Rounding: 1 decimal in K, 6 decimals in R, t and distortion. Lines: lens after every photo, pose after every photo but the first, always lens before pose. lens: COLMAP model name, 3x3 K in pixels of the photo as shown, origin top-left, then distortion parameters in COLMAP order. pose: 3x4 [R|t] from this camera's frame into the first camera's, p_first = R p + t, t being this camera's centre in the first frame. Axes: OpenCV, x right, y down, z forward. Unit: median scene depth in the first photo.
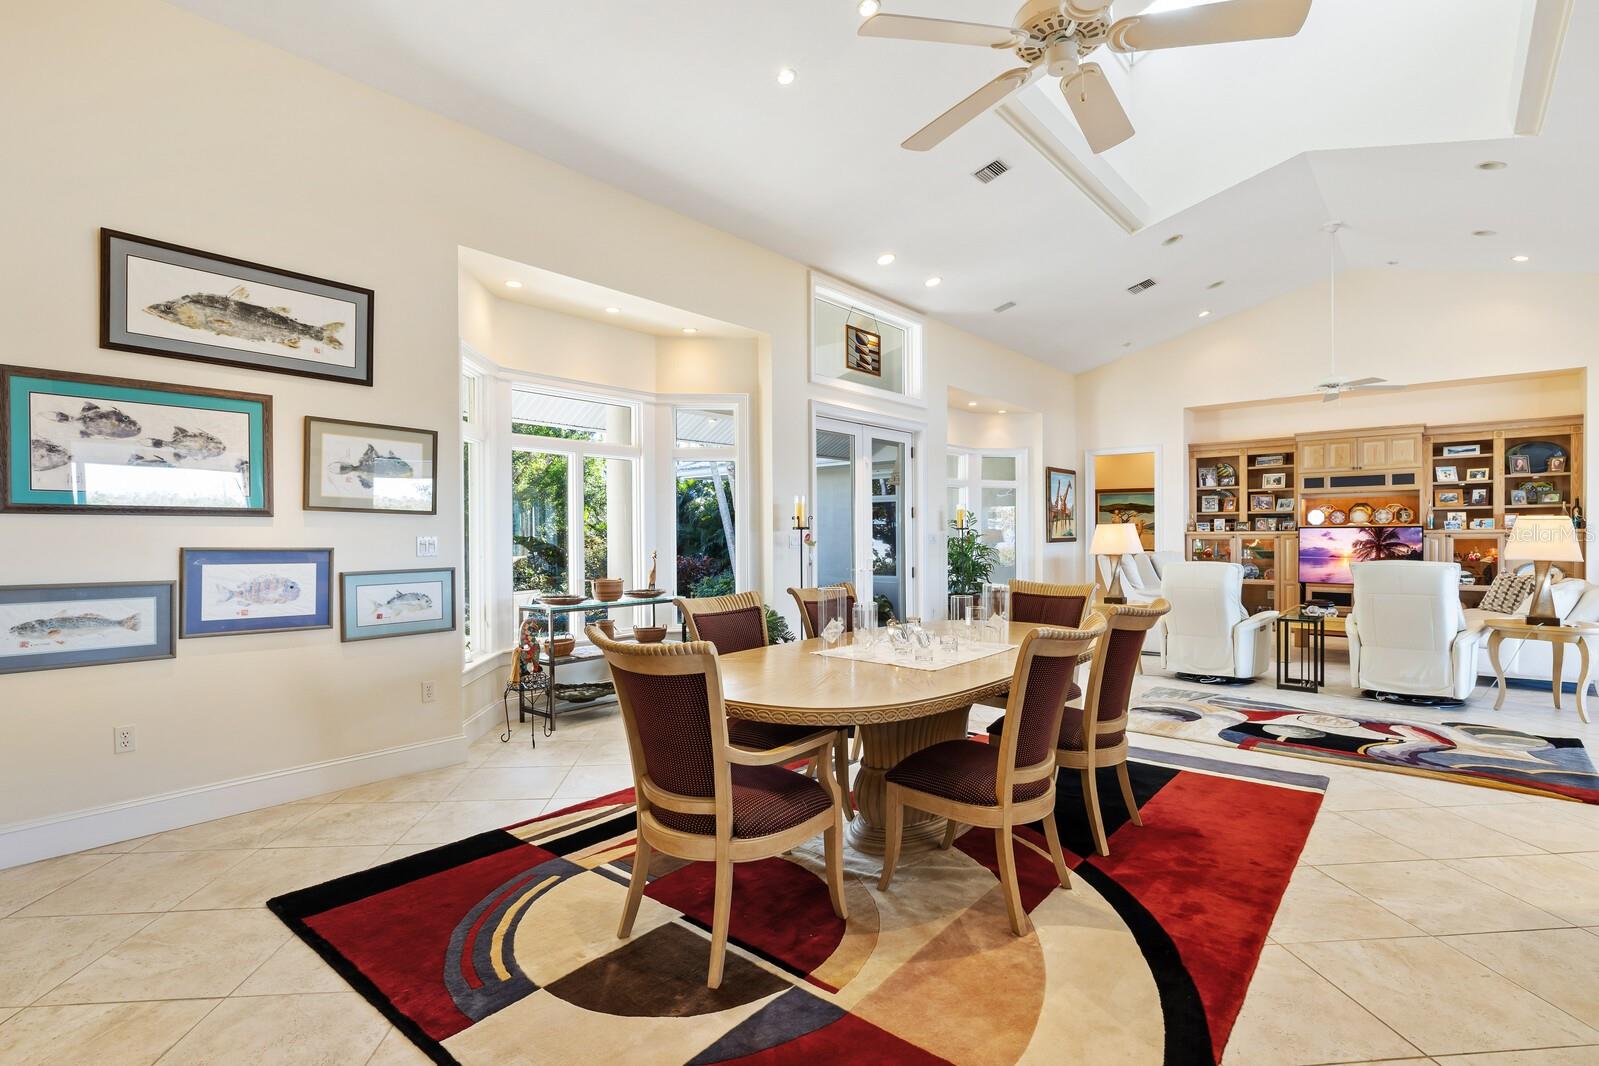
lens RADIAL K [[755.1, 0, 801.6], [0, 755.1, 540.7], [0, 0, 1]] dist [-0.004985, -0.000378]
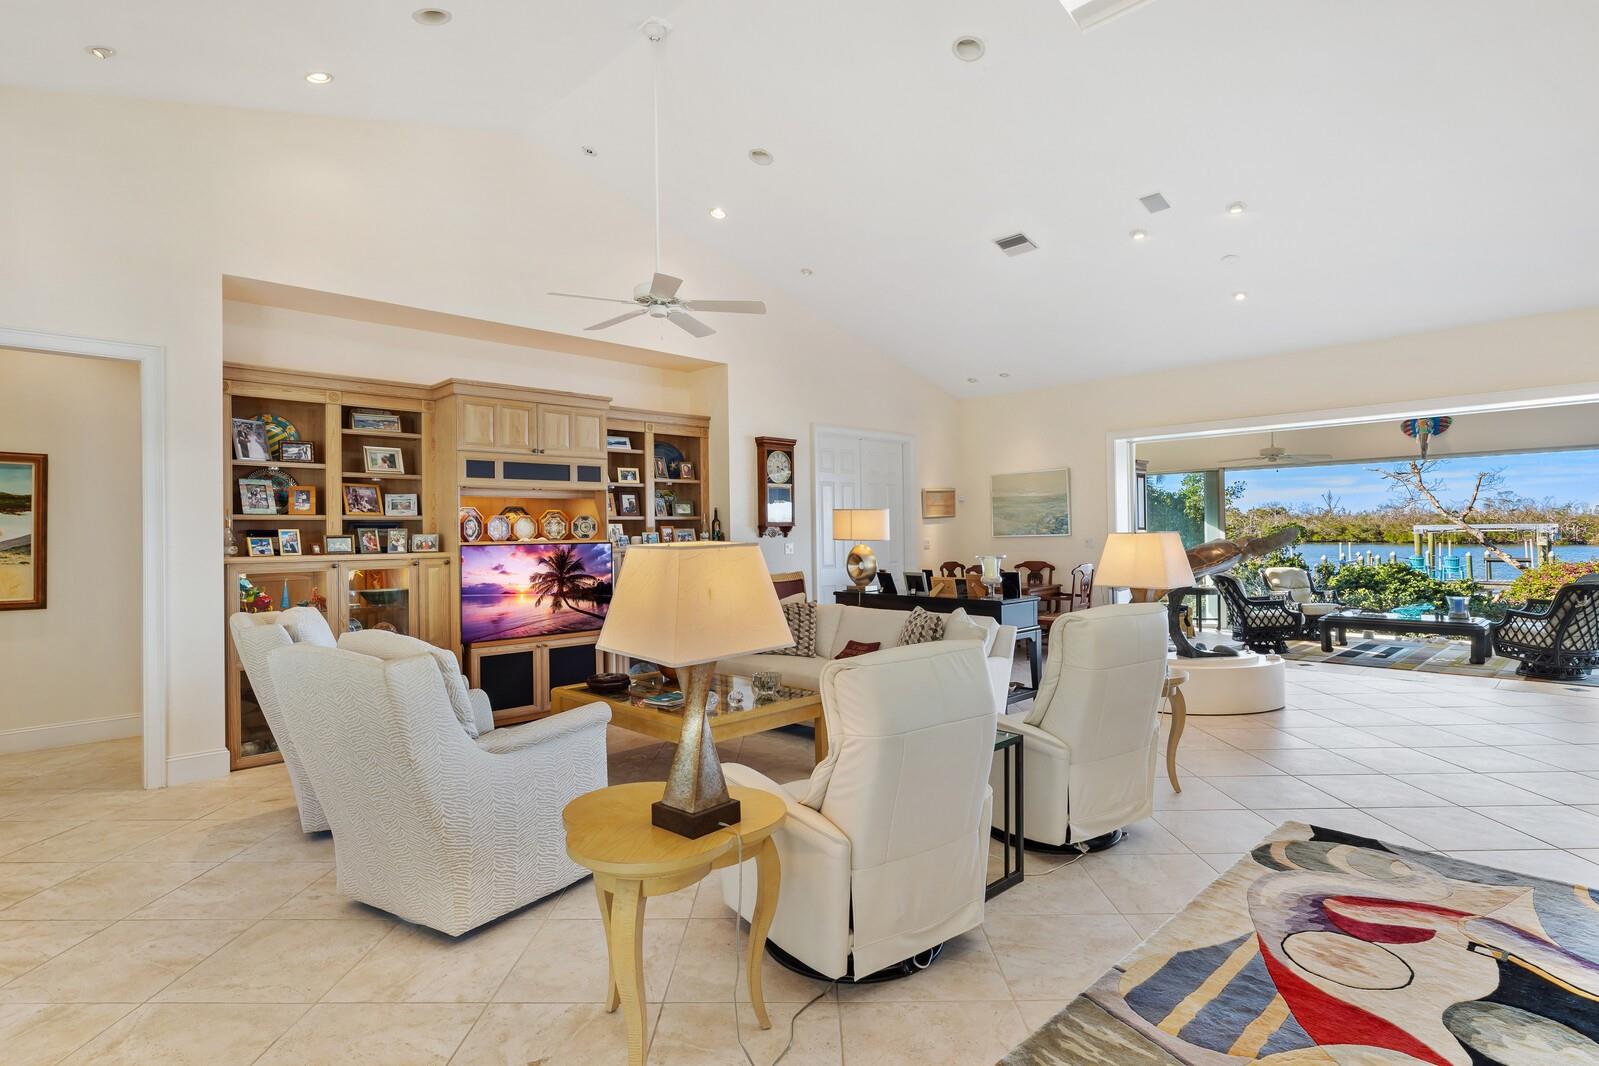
lens RADIAL K [[800.8, 0, 801.2], [0, 800.8, 523.2], [0, 0, 1]] dist [-0.003418, 0.000539]
pose [[0.087697, 0.017839, 0.995987, 0.094074], [0.021311, 0.999577, -0.019780, -0.018836], [-0.995919, 0.022960, 0.087279, 0.745629]]
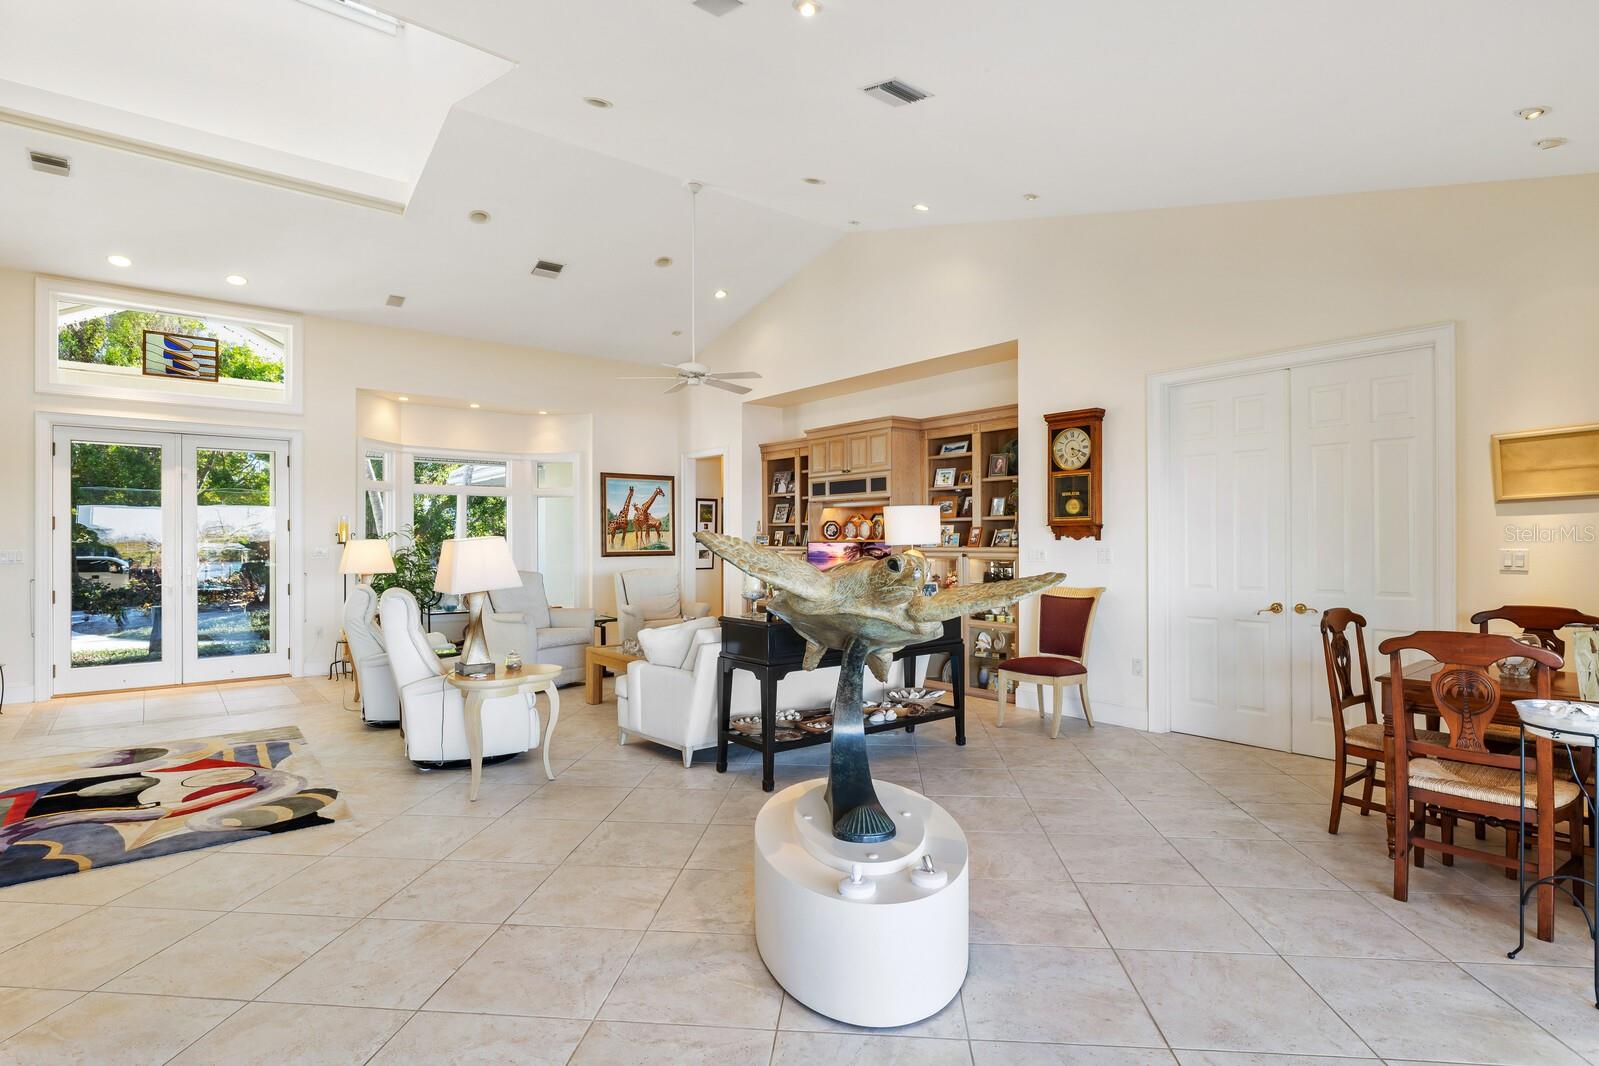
lens RADIAL K [[800.8, 0, 801.7], [0, 800.8, 543.2], [0, 0, 1]] dist [-0.003418, 0.000539]
pose [[0.983597, 0.004667, -0.180320, 0.874194], [-0.005124, 0.999985, -0.002069, -0.015984], [0.180308, 0.002959, 0.983606, 0.129872]]
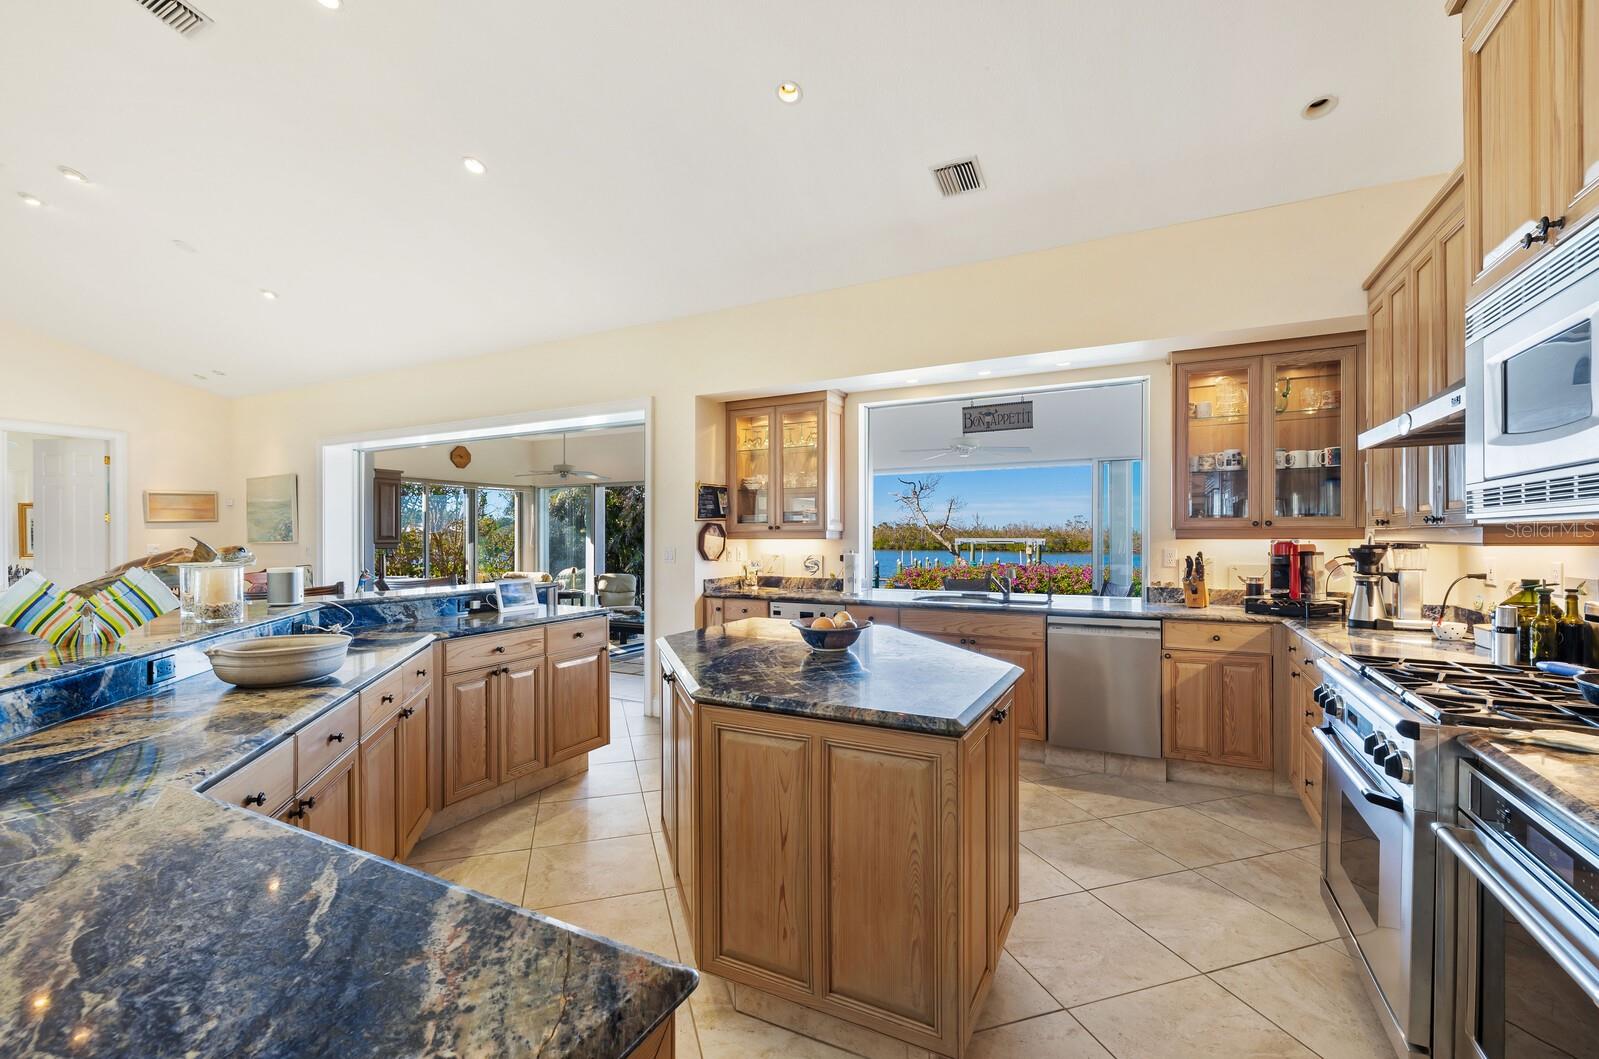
lens RADIAL K [[673.5, 0, 798.1], [0, 673.5, 538.8], [0, 0, 1]] dist [-0.000239, -0.000072]
pose [[-0.227173, 0.005601, 0.973838, 0.179709], [0.009811, 0.999946, -0.003462, -0.011876], [-0.973805, 0.008768, -0.227216, 0.062894]]
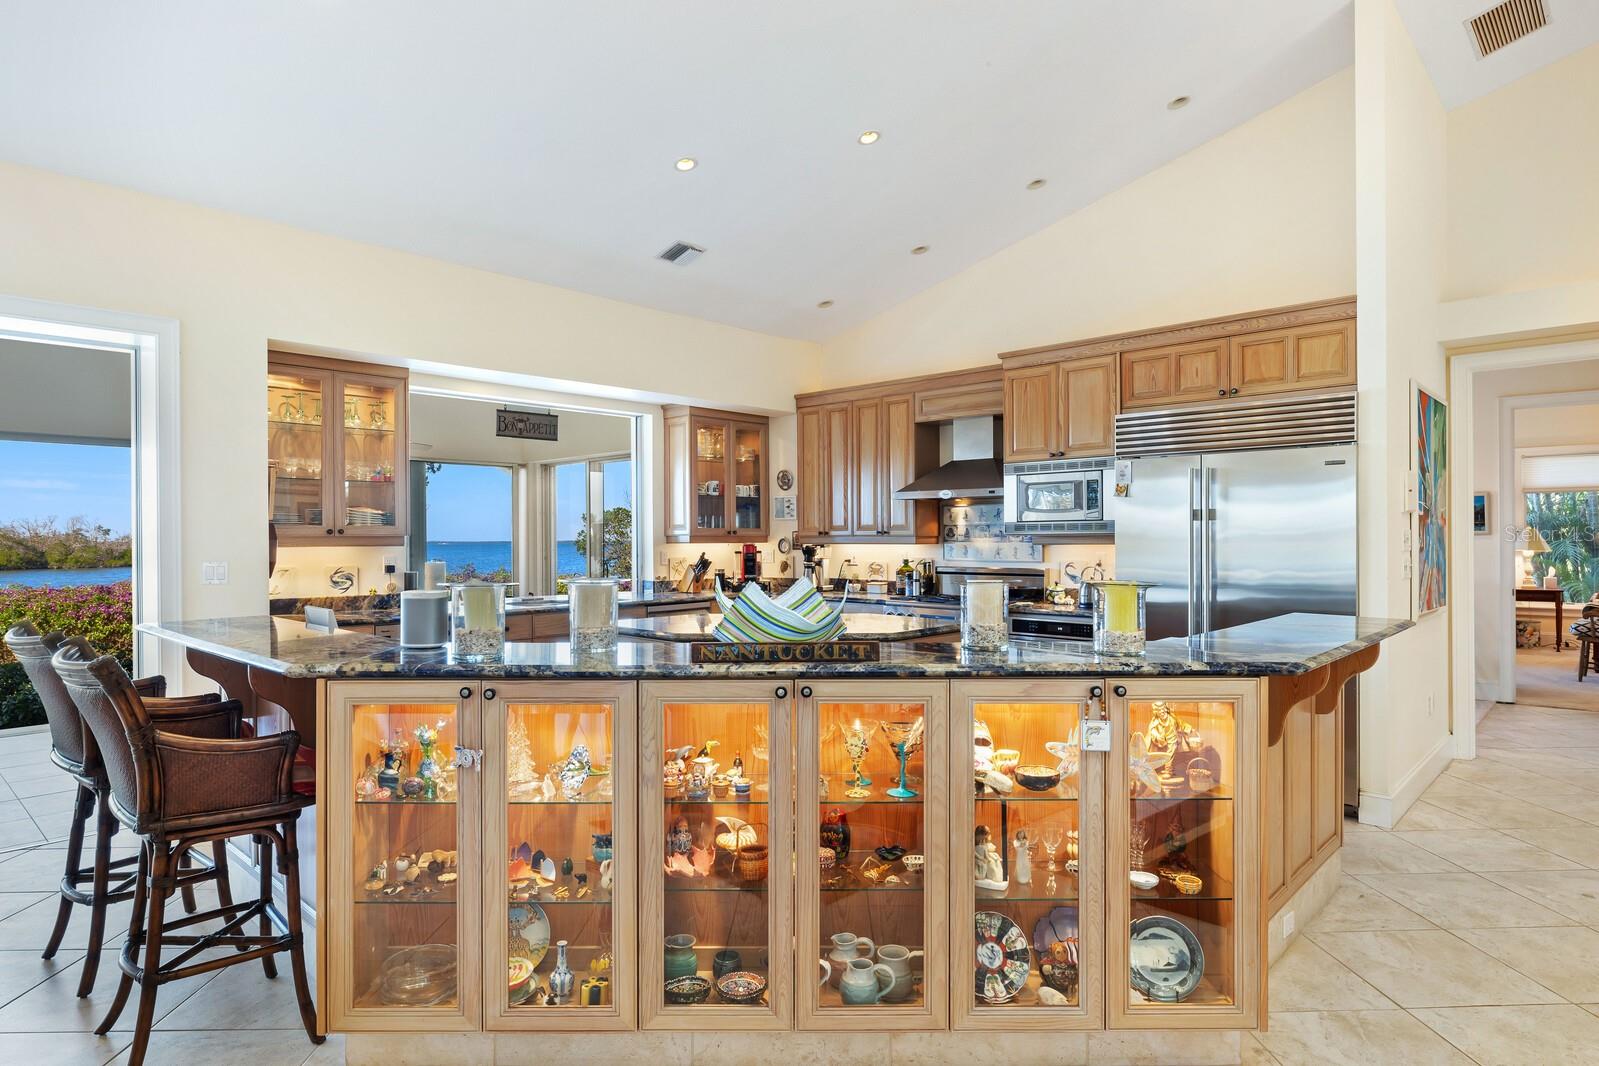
lens RADIAL K [[905.0, 0, 798.6], [0, 905.0, 539.4], [0, 0, 1]] dist [0.000370, 0.000034]
pose [[-0.998598, 0.013079, 0.051301, 0.417250], [0.013484, 0.999881, 0.007538, -0.018999], [-0.051197, 0.008219, -0.998655, 0.527097]]
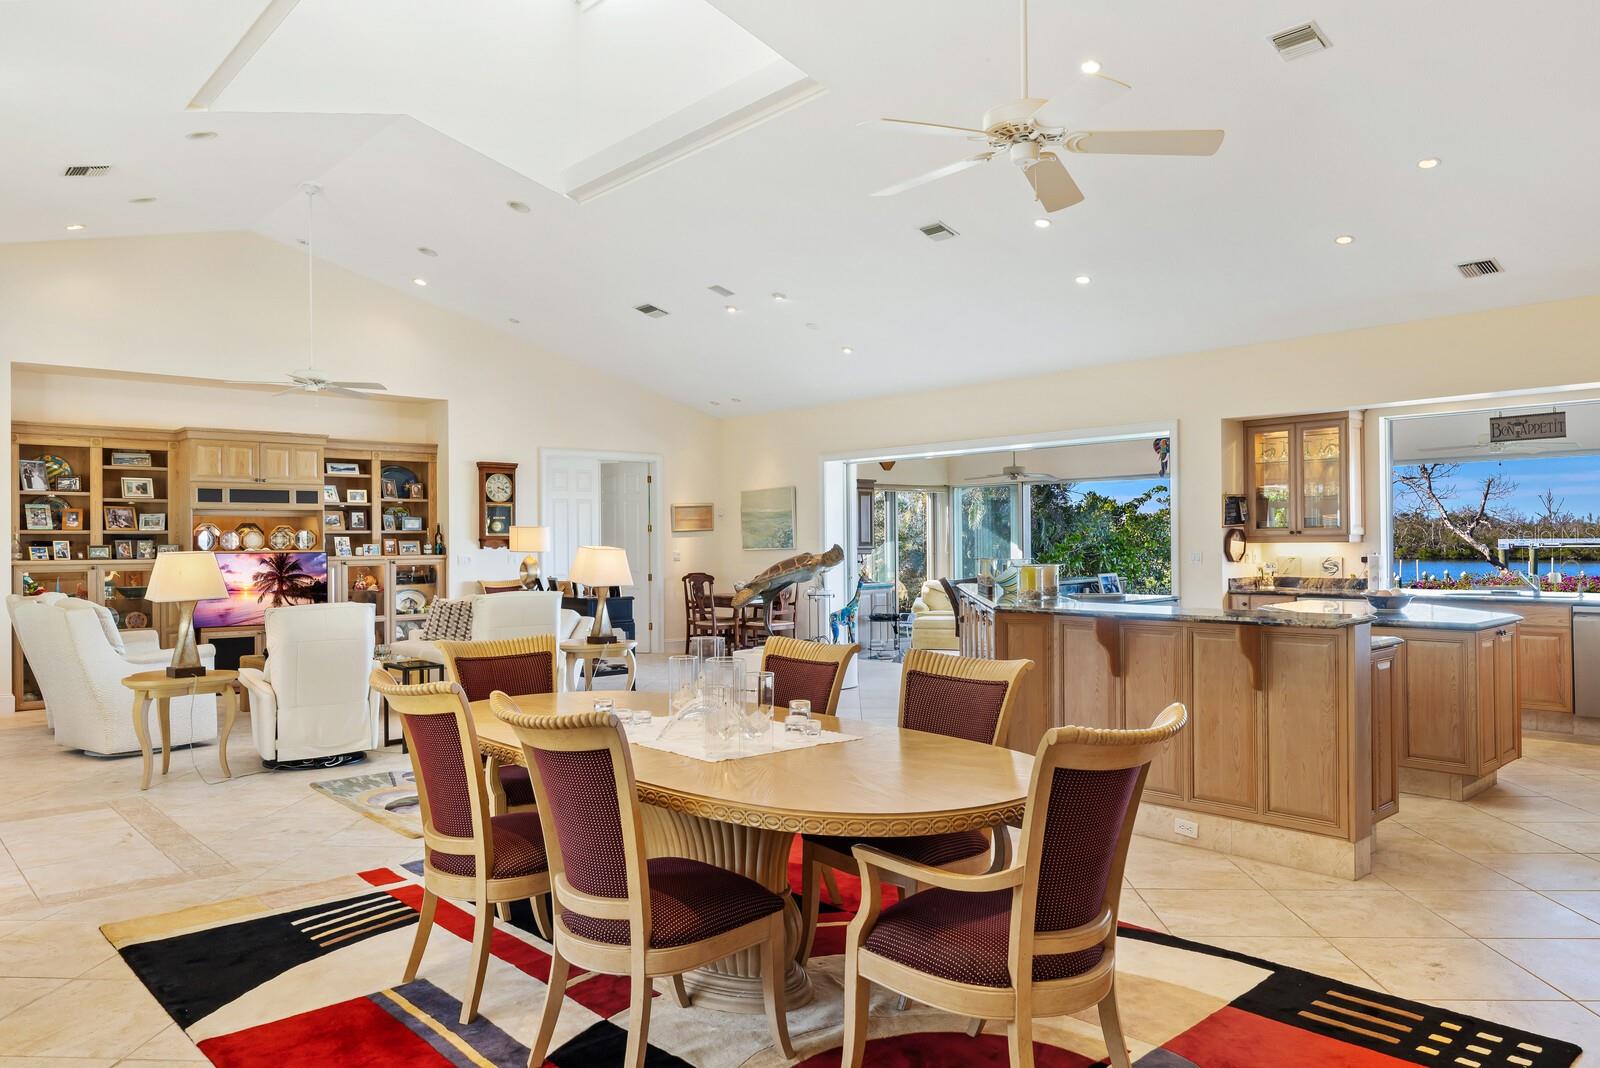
lens RADIAL K [[1070.3, 0, 796.4], [0, 1070.3, 534.8], [0, 0, 1]] dist [-0.003070, 0.001698]
pose [[0.125351, 0.013671, 0.992018, -0.332028], [0.014681, 0.999770, -0.015632, -0.012280], [-0.992004, 0.016523, 0.125121, 0.299111]]
